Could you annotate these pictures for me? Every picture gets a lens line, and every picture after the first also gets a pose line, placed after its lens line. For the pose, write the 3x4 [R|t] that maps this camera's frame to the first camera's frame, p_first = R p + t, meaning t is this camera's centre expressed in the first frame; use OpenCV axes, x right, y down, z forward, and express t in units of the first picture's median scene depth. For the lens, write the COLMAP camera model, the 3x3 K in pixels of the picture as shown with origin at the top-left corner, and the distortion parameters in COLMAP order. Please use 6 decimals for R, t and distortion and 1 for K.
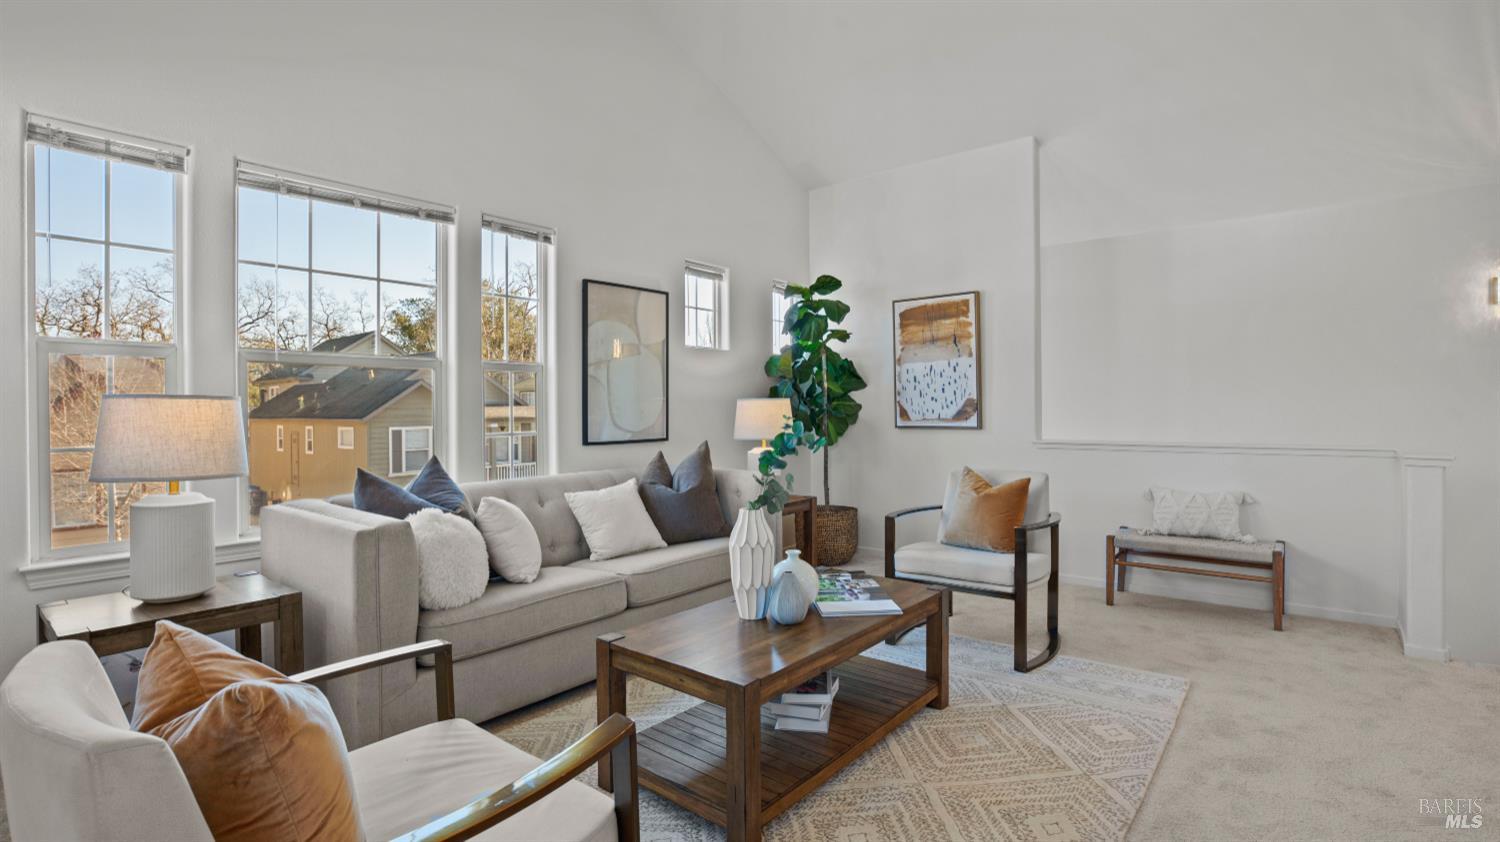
lens RADIAL K [[698.3, 0, 745.9], [0, 698.3, 413.2], [0, 0, 1]] dist [-0.032428, 0.005207]
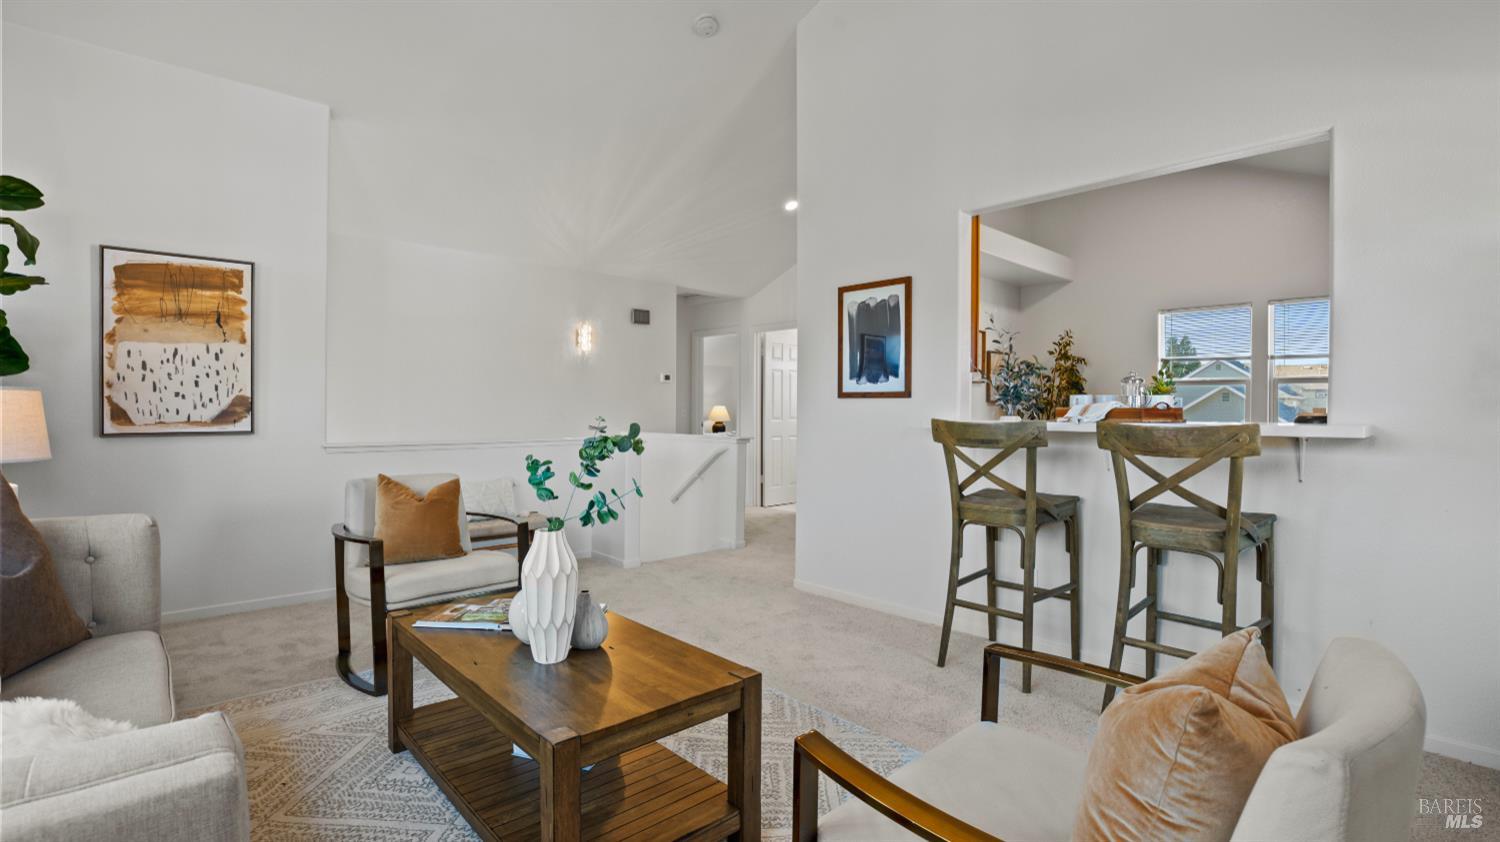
lens RADIAL K [[698.3, 0, 749.0], [0, 698.3, 412.1], [0, 0, 1]] dist [-0.032428, 0.005207]
pose [[0.126237, 0.004300, 0.991991, -0.376530], [-0.000408, 0.999991, -0.004283, 0.000584], [-0.992000, 0.000136, 0.126237, 0.323818]]
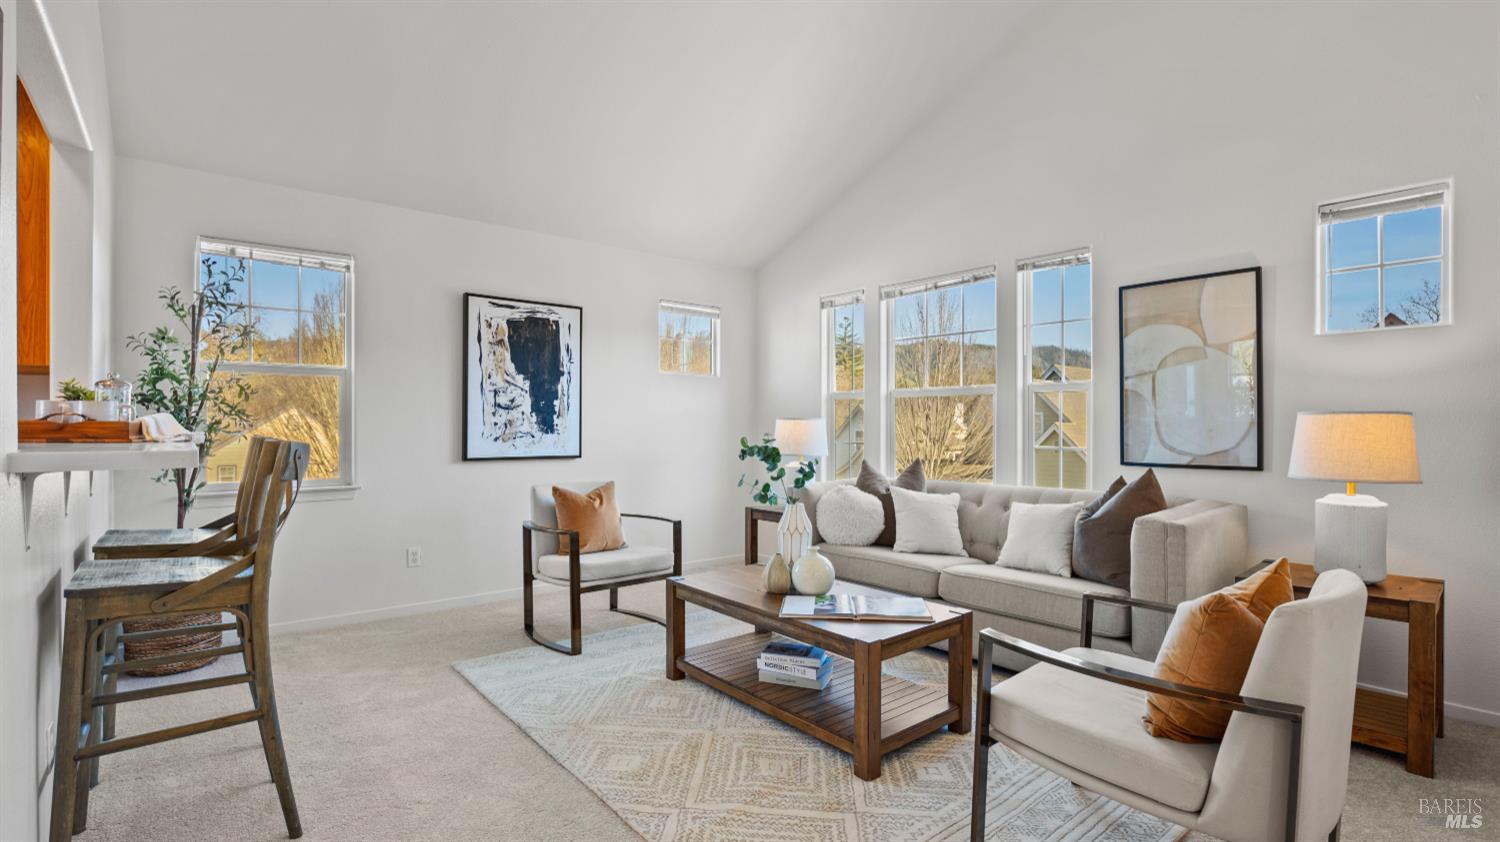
lens RADIAL K [[698.3, 0, 753.4], [0, 698.3, 426.3], [0, 0, 1]] dist [-0.032428, 0.005207]
pose [[-0.186995, 0.010098, -0.982309, 0.632975], [-0.005427, 0.999921, 0.011312, -0.010900], [0.982346, 0.007446, -0.186925, 0.564749]]
